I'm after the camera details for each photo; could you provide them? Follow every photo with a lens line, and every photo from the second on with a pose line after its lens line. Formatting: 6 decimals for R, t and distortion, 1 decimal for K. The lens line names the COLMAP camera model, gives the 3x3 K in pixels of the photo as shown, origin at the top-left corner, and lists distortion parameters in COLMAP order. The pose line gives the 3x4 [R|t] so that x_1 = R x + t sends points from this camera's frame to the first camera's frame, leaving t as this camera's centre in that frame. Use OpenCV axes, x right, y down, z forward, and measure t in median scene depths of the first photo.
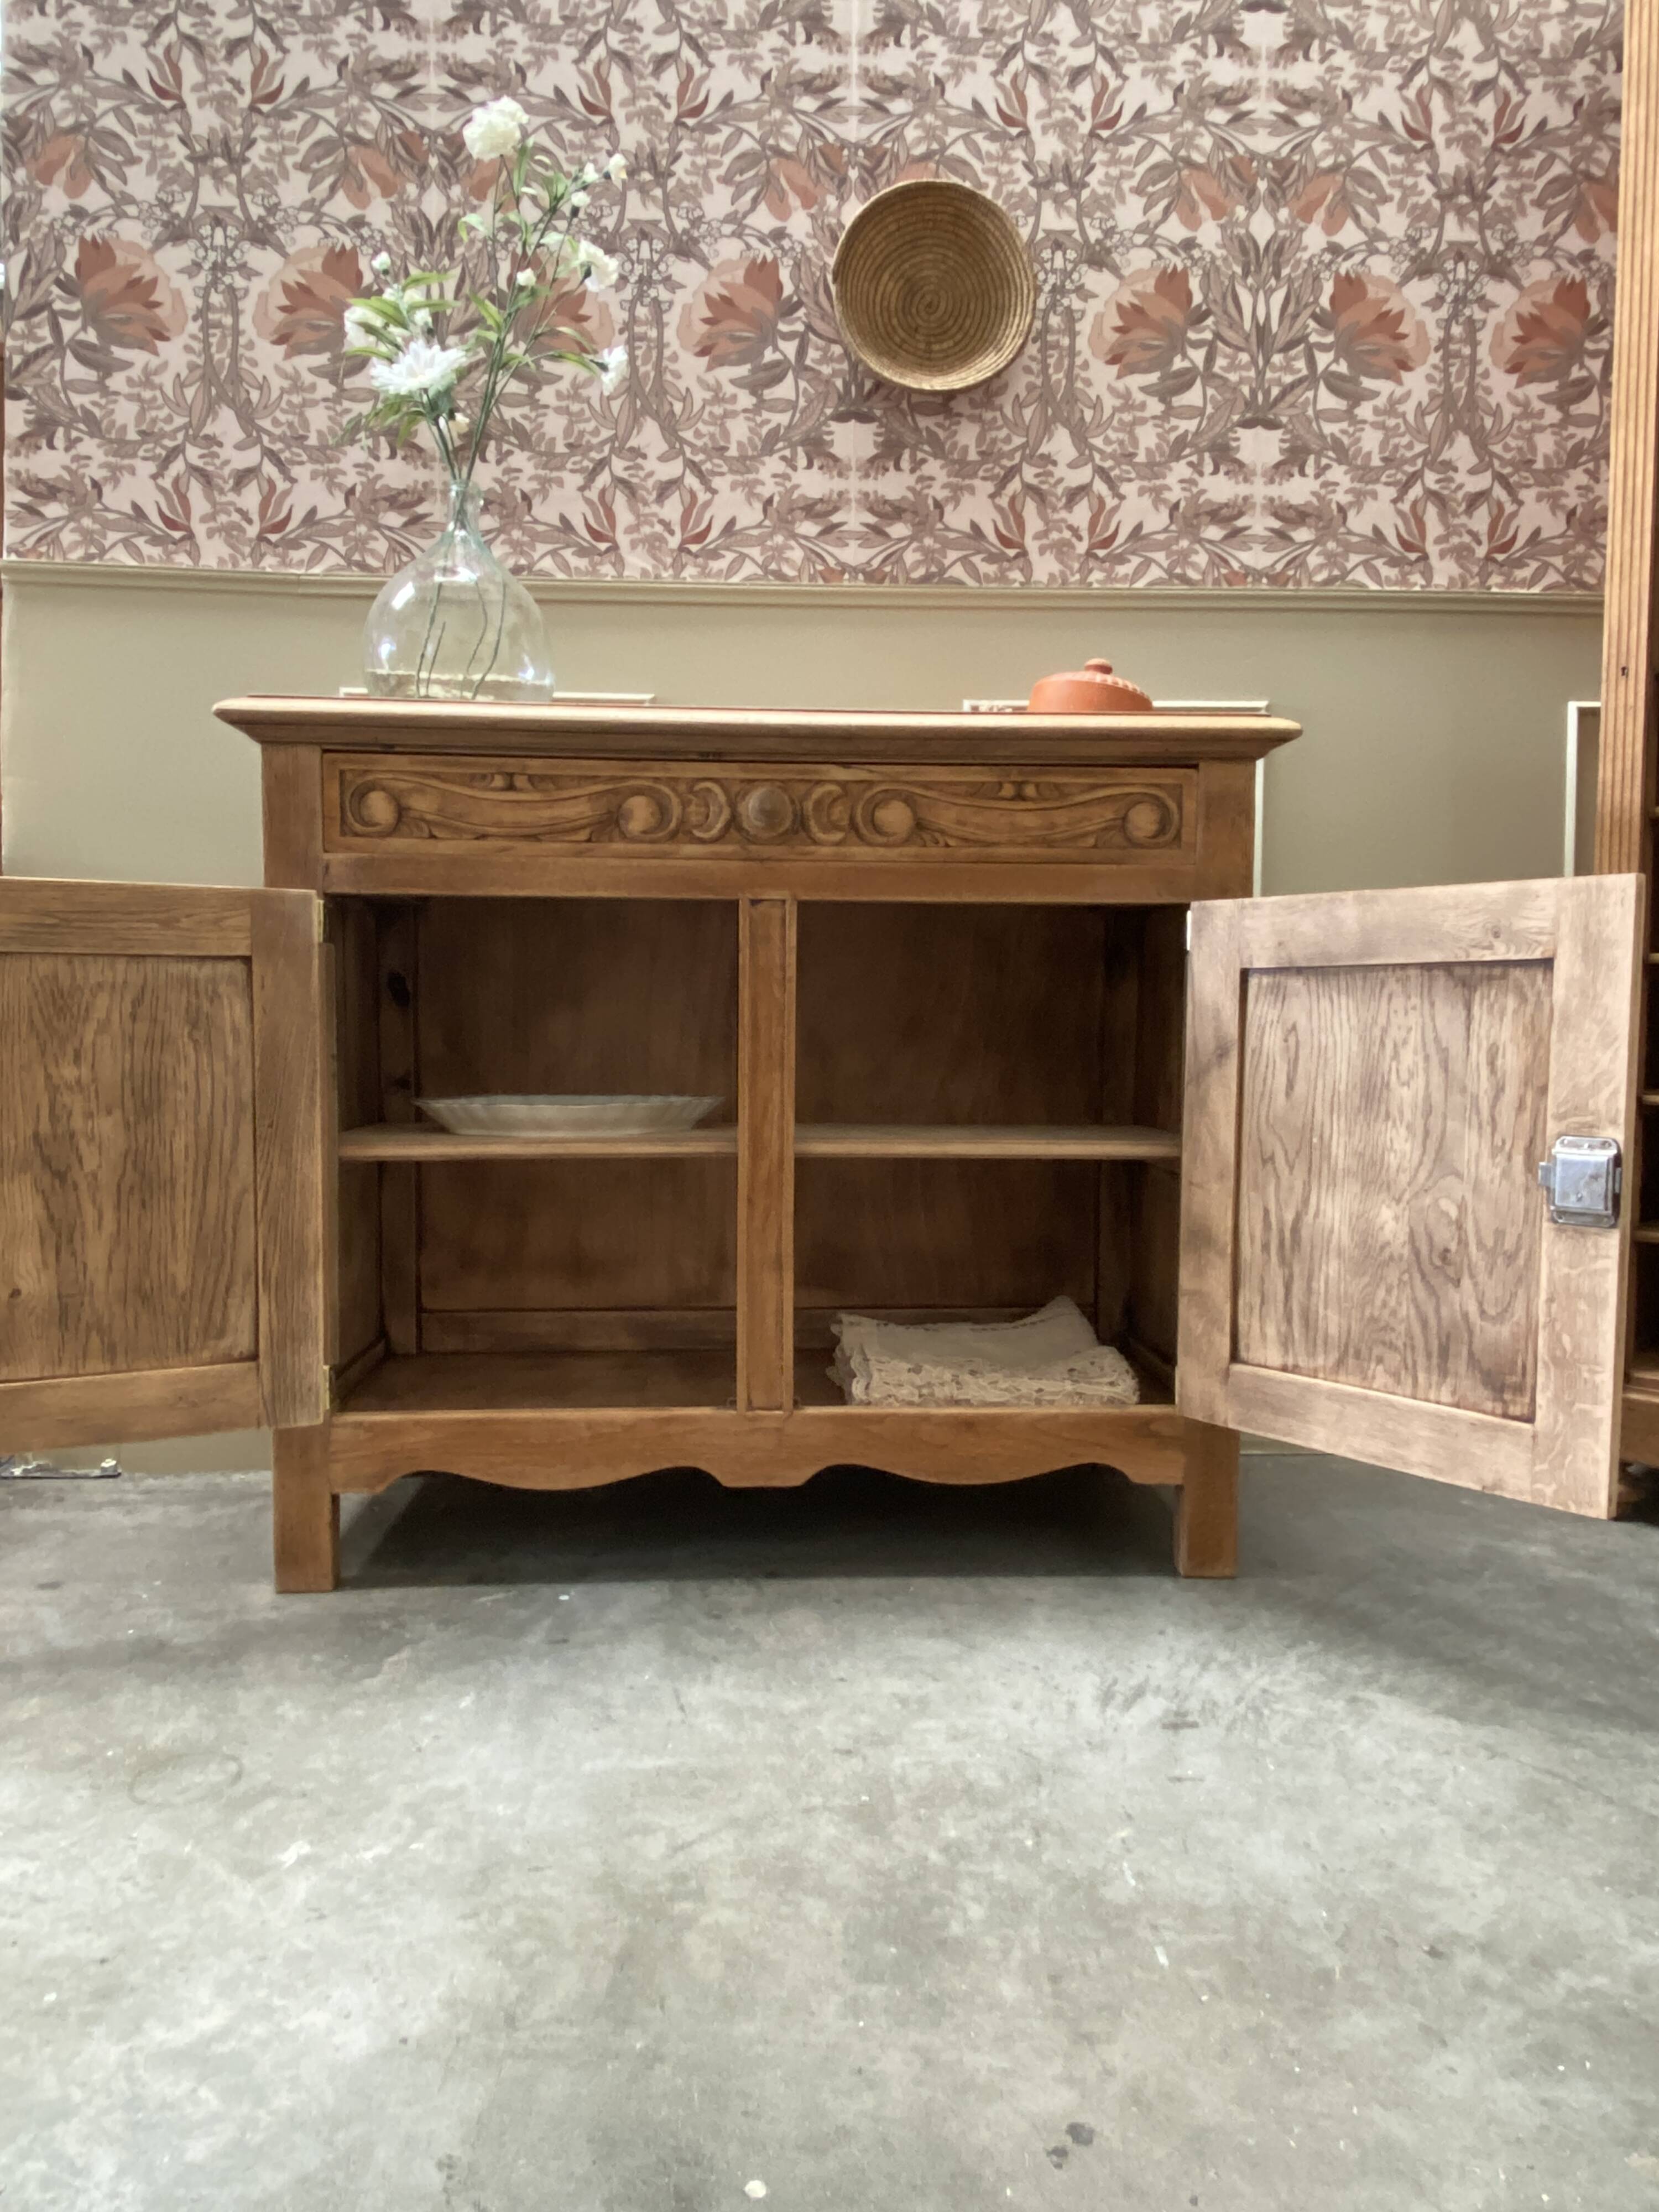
lens RADIAL K [[1467.7, 0, 818.6], [0, 1467.7, 1094.7], [0, 0, 1]] dist [0.036979, -0.053077]
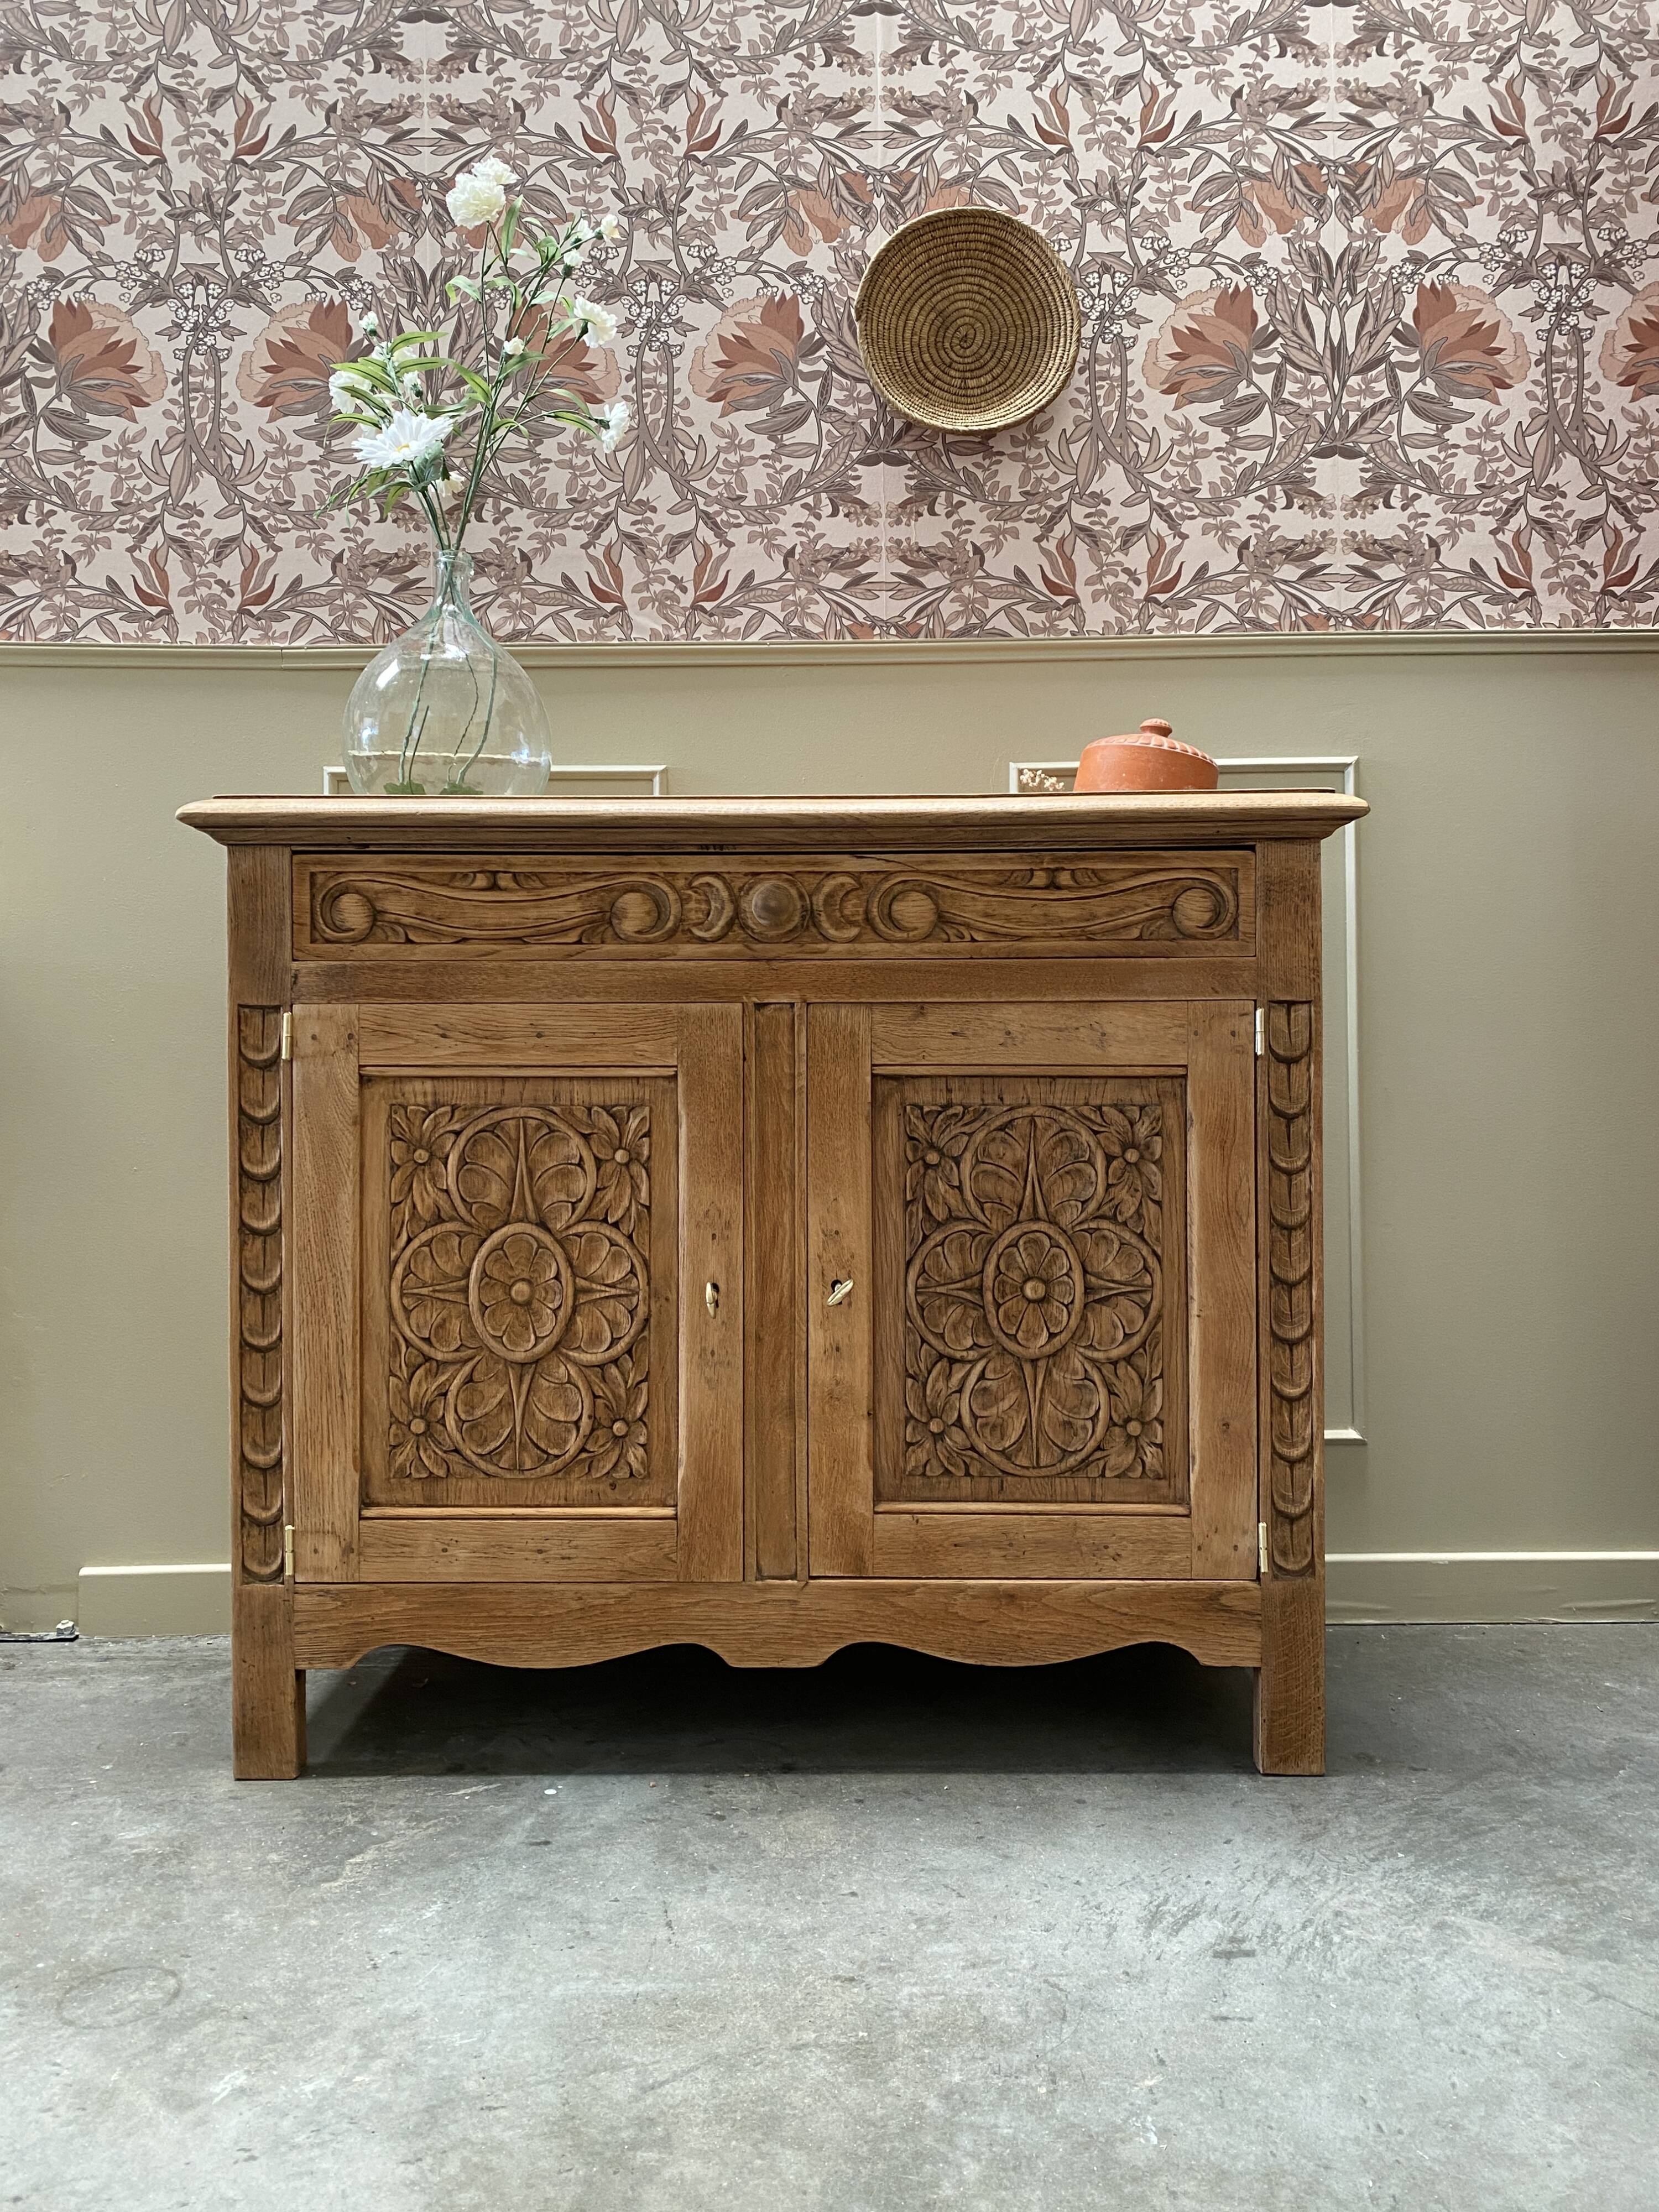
lens RADIAL K [[1729.9, 0, 817.9], [0, 1729.9, 1057.5], [0, 0, 1]] dist [0.015343, -0.024320]
pose [[0.998228, -0.012021, -0.058281, 0.046057], [0.008462, 0.998105, -0.060943, -0.029740], [0.058903, 0.060342, 0.996438, -0.048534]]
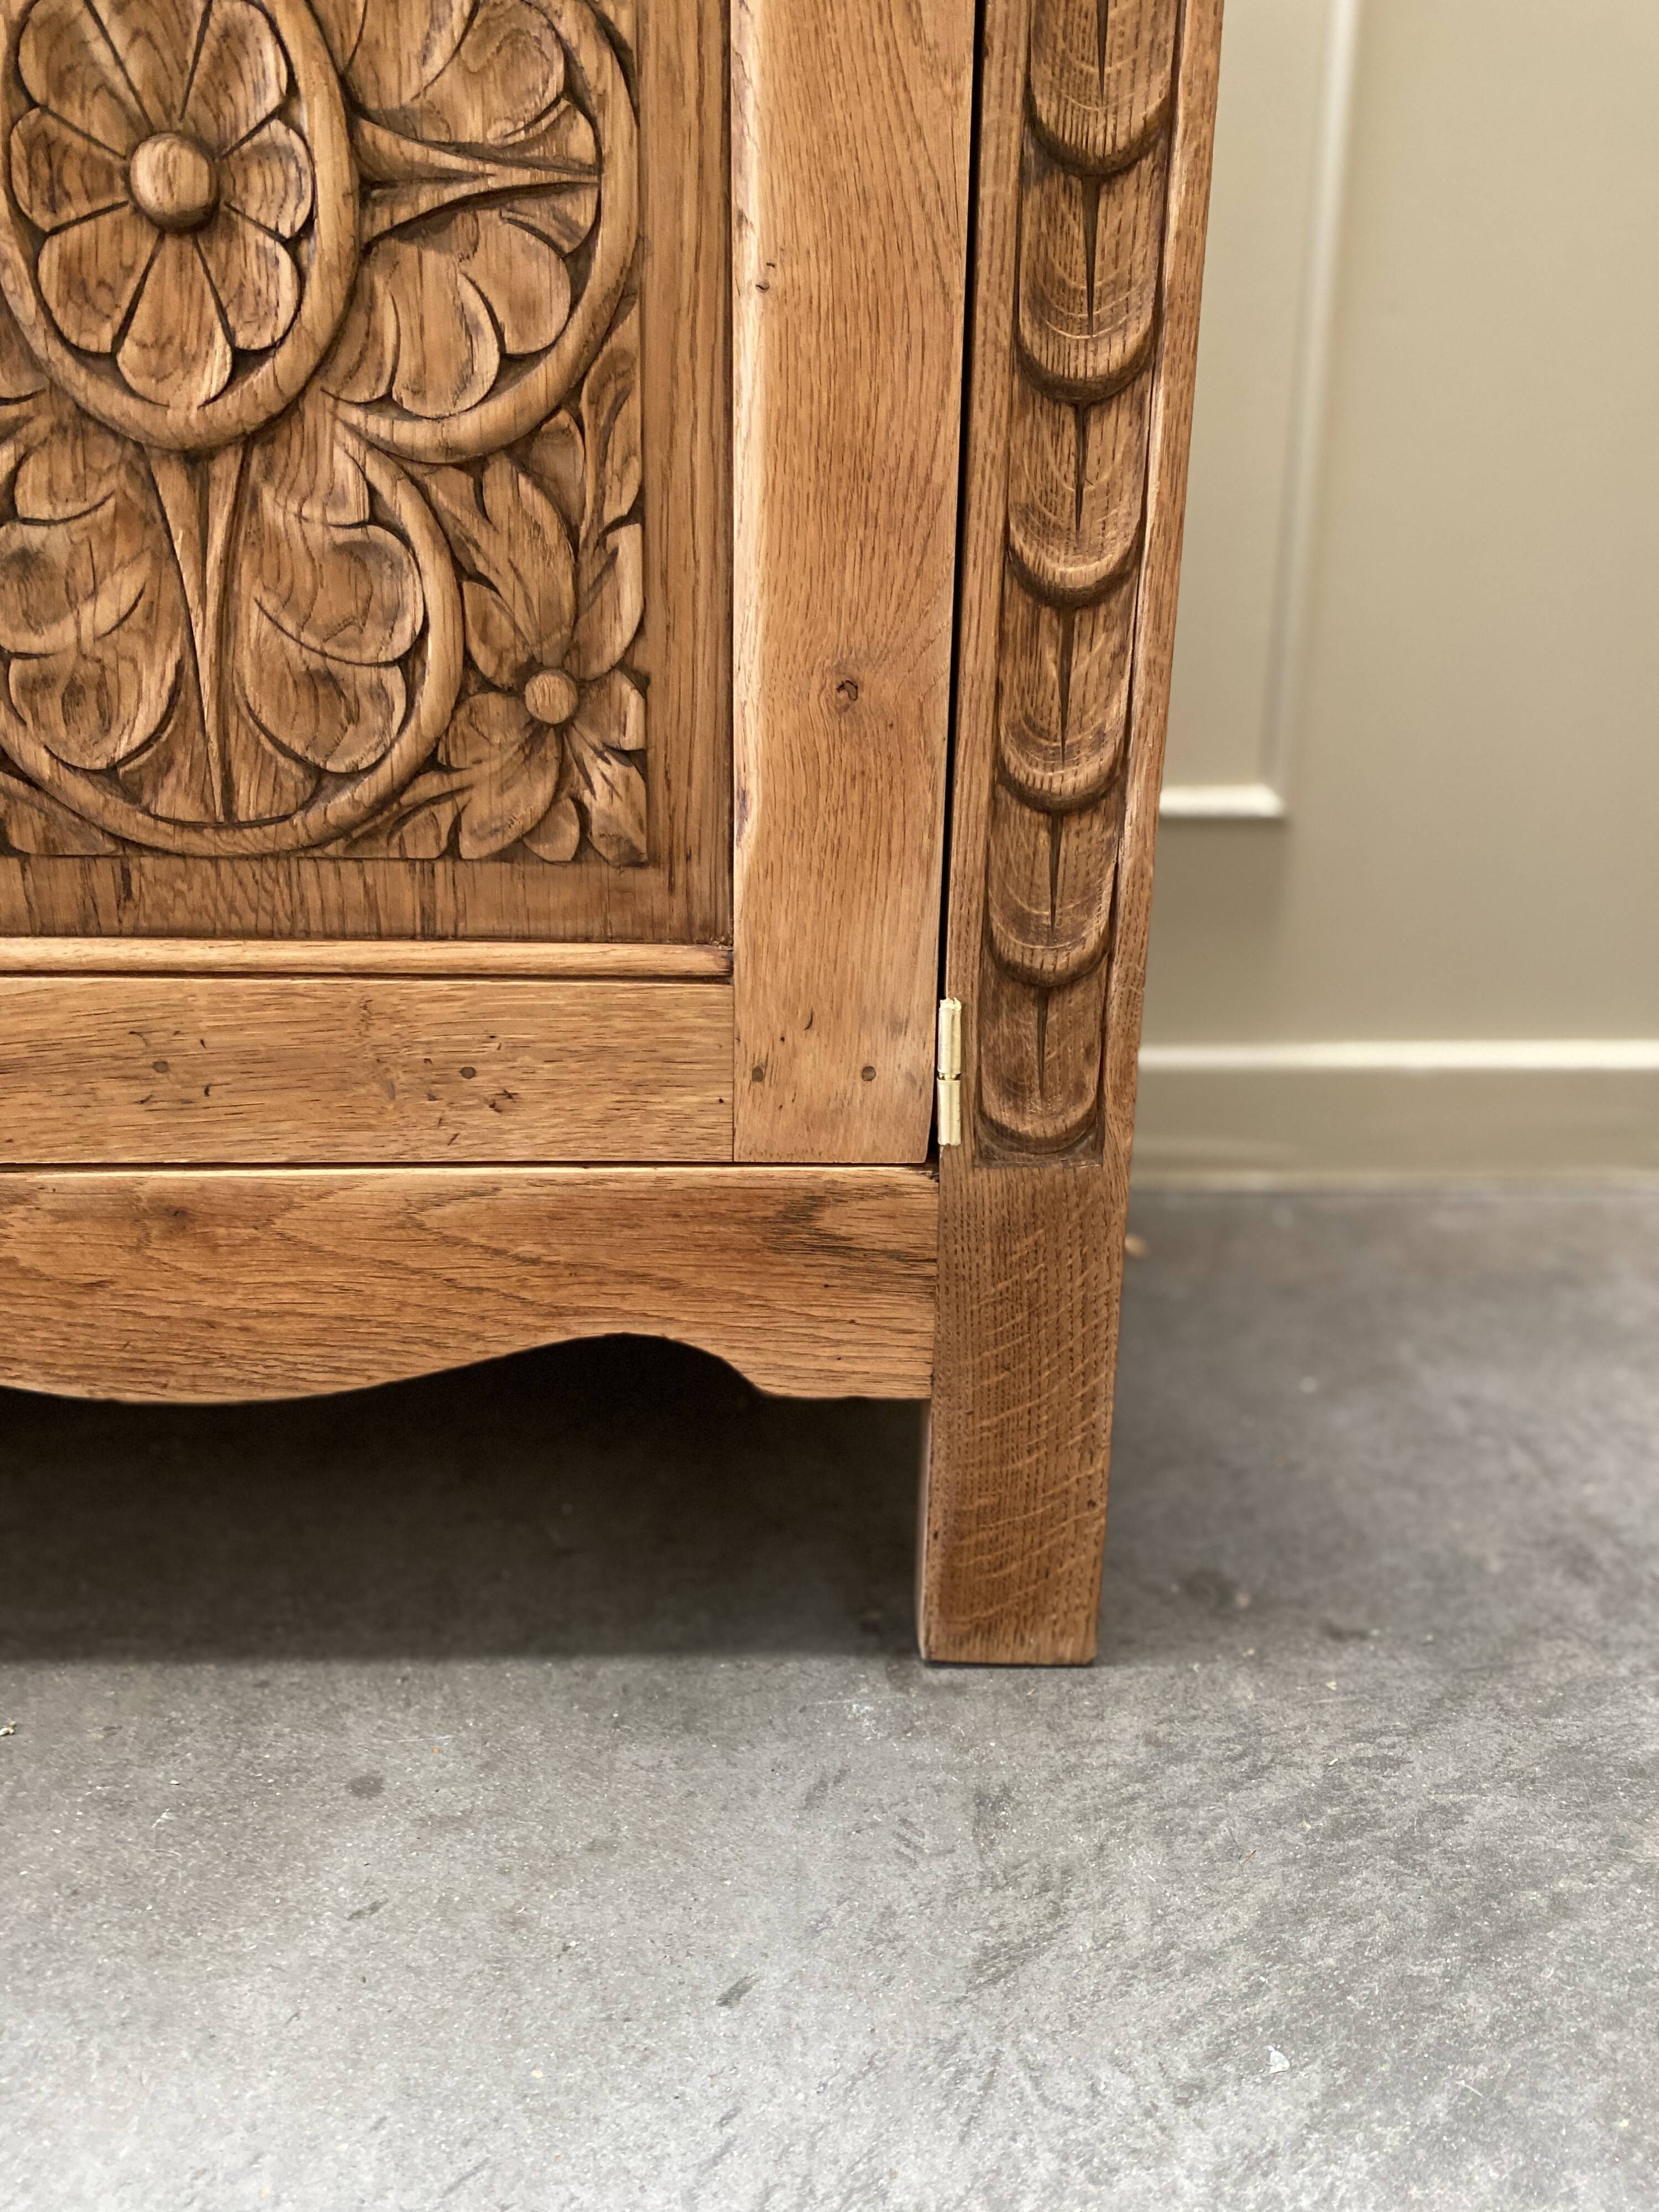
lens RADIAL K [[1729.9, 0, 822.5], [0, 1729.9, 1078.5], [0, 0, 1]] dist [0.015343, -0.024320]
pose [[0.999829, 0.012263, -0.013815, 0.204884], [-0.008223, 0.965146, 0.261584, 0.097228], [0.016541, -0.261426, 0.965082, 0.602567]]
